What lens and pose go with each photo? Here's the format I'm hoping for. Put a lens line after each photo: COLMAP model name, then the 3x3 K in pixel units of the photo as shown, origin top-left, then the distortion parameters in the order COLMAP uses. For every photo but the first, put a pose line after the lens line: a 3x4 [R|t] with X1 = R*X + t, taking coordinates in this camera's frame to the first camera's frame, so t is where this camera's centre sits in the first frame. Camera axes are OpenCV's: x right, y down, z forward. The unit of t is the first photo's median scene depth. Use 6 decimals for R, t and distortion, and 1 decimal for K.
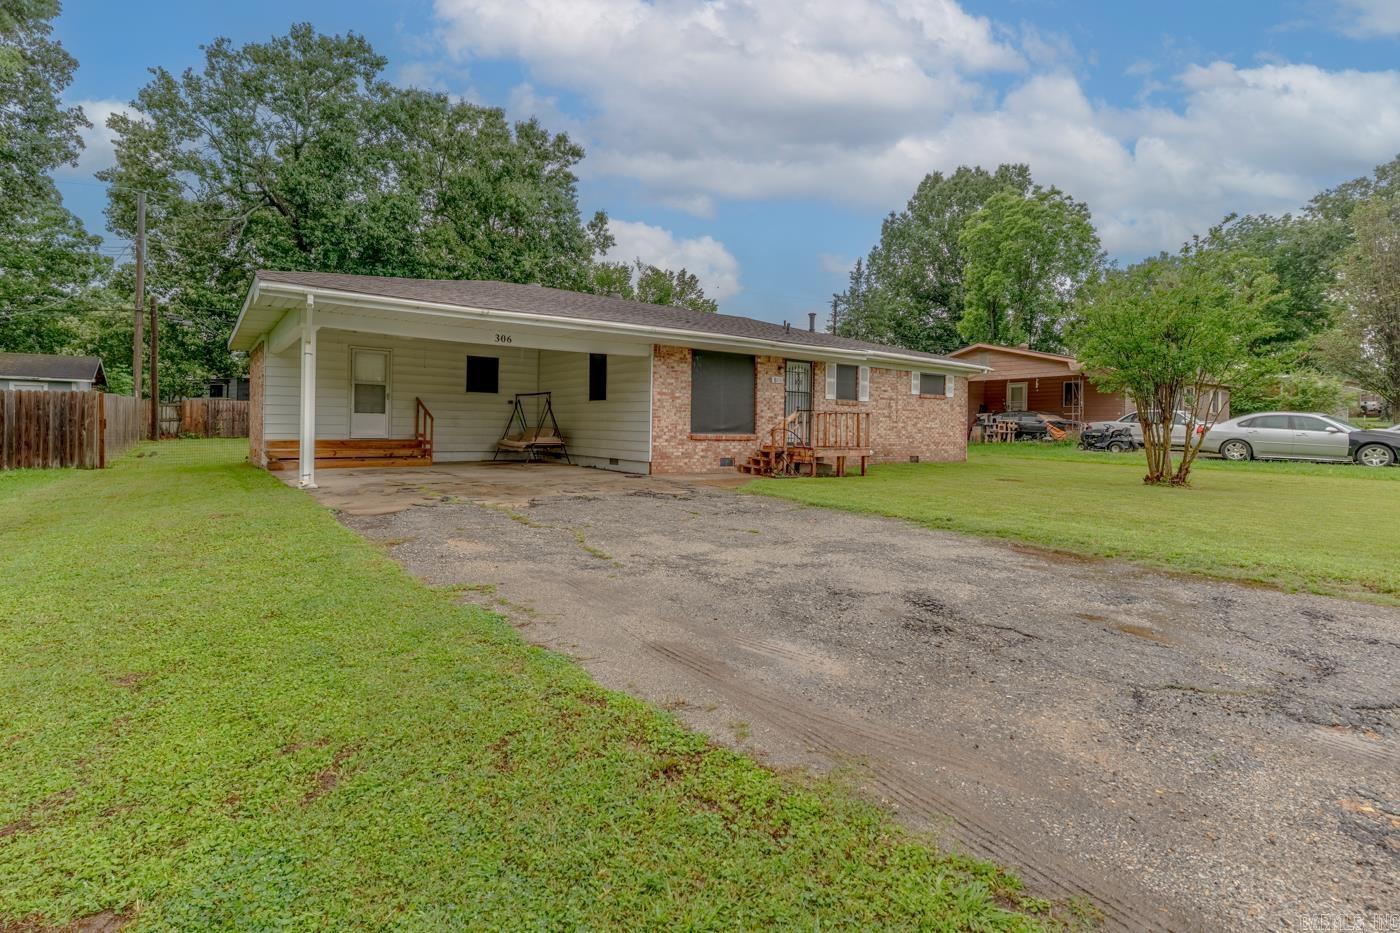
lens RADIAL K [[686.9, 0, 717.1], [0, 686.9, 442.6], [0, 0, 1]] dist [0.003060, -0.000006]
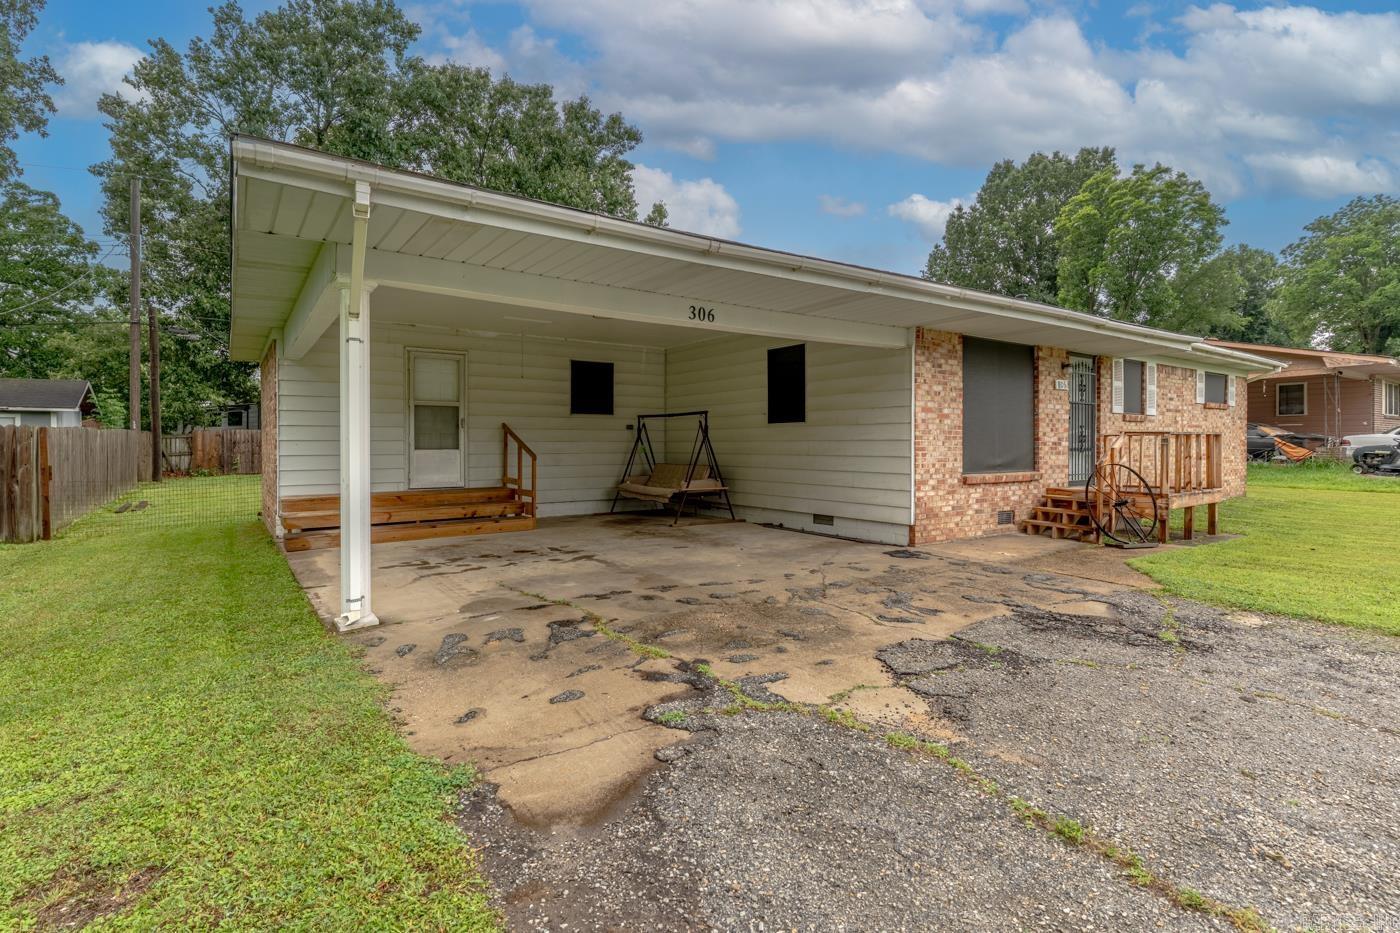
lens RADIAL K [[686.9, 0, 705.5], [0, 686.9, 459.1], [0, 0, 1]] dist [0.003060, -0.000006]
pose [[0.998948, -0.018786, -0.041826, -0.134027], [0.018786, 0.999823, -0.000393, -0.017187], [0.041826, -0.000394, 0.999125, 0.214492]]
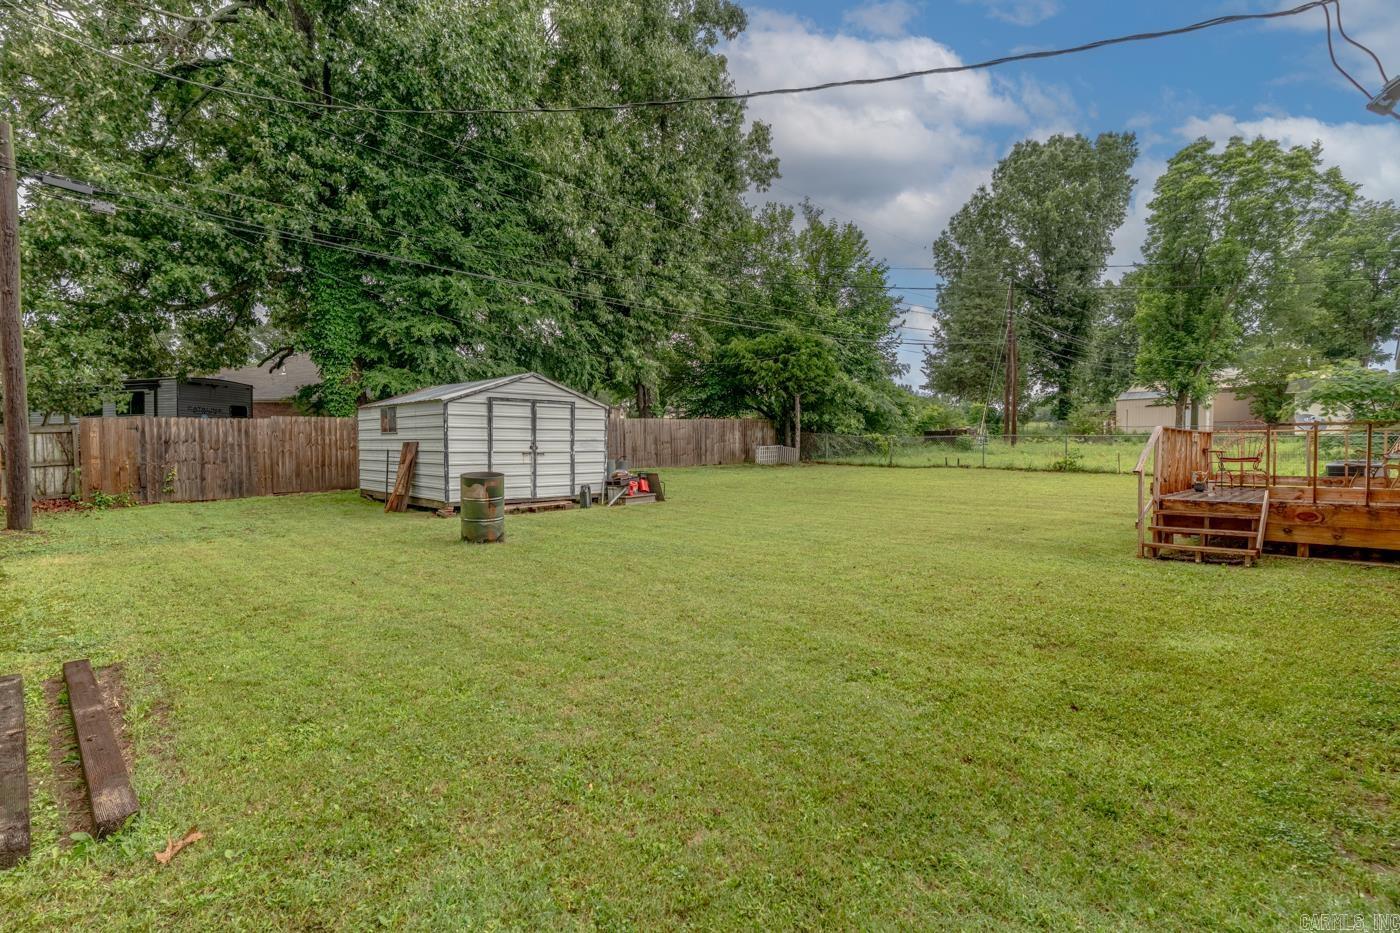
lens RADIAL K [[686.9, 0, 708.4], [0, 686.9, 470.5], [0, 0, 1]] dist [0.003060, -0.000006]
pose [[0.990255, -0.026620, 0.136702, -0.522058], [0.025027, 0.999598, 0.013358, -0.029436], [-0.137002, -0.009806, 0.990522, 0.605010]]
